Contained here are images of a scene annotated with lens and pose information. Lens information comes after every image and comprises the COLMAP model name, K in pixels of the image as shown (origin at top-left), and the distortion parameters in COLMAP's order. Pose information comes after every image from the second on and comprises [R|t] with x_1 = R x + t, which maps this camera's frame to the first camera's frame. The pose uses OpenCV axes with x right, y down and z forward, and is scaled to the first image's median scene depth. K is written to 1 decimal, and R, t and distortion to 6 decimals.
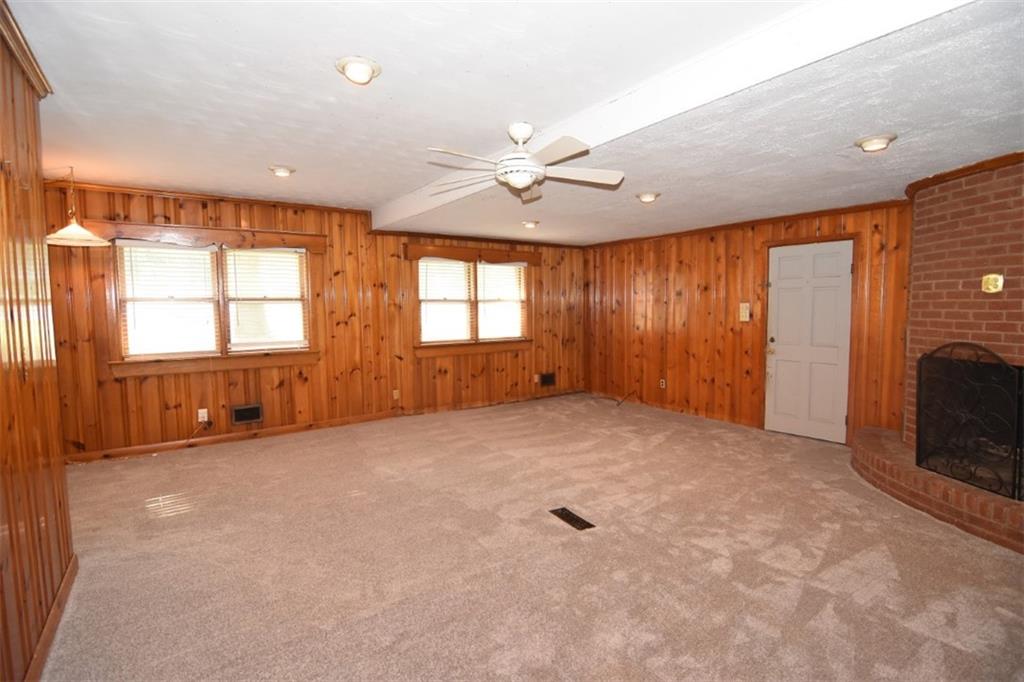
lens RADIAL K [[489.8, 0, 514.7], [0, 489.8, 338.4], [0, 0, 1]] dist [-0.010388, -0.007387]
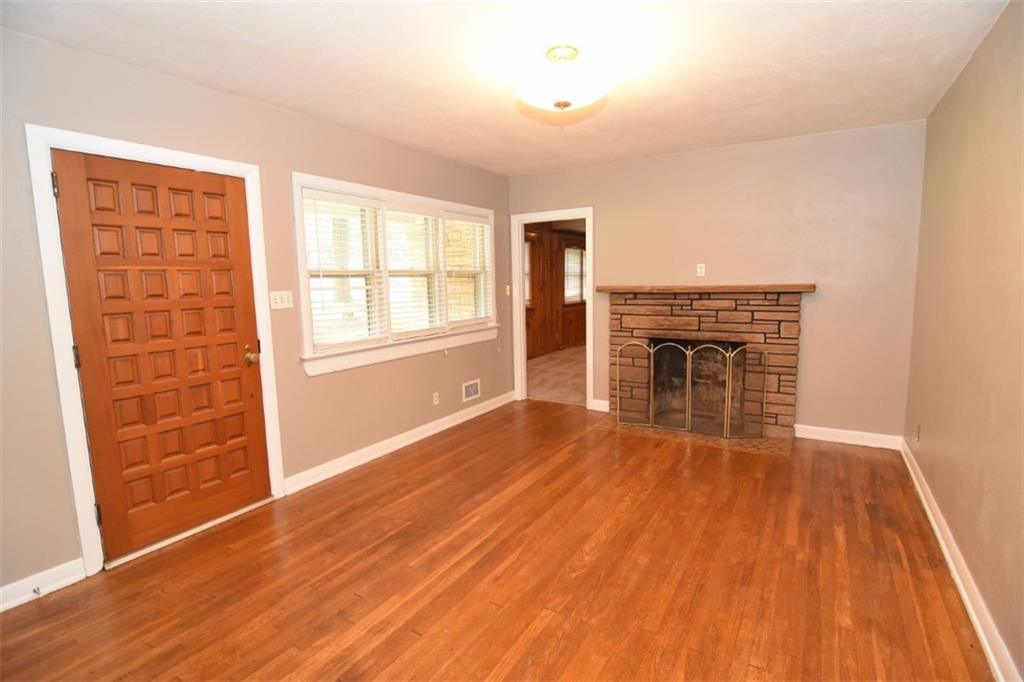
lens RADIAL K [[489.8, 0, 511.4], [0, 489.8, 339.9], [0, 0, 1]] dist [-0.010388, -0.007387]
pose [[0.919496, -0.056035, 0.389085, -1.058615], [0.036005, 0.997633, 0.058588, 0.033520], [-0.391446, -0.039862, 0.919337, -0.391096]]
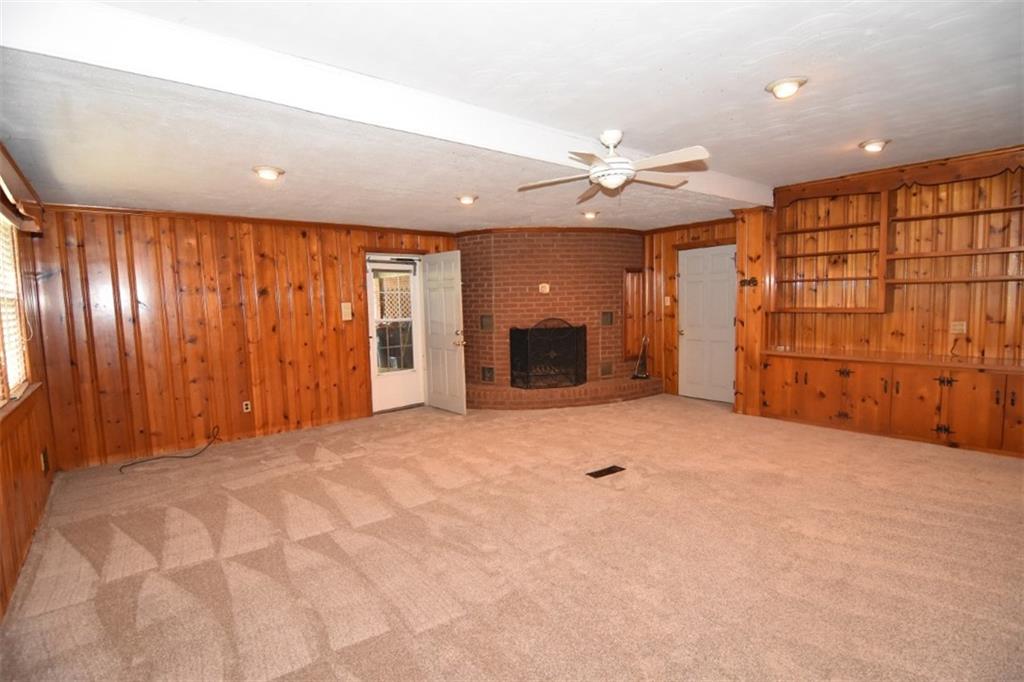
lens RADIAL K [[489.8, 0, 513.2], [0, 489.8, 339.9], [0, 0, 1]] dist [-0.010388, -0.007387]
pose [[-0.073953, -0.069645, 0.994827, -0.598099], [0.095616, 0.992468, 0.076588, -0.039891], [-0.992667, 0.100785, -0.066736, 0.729291]]
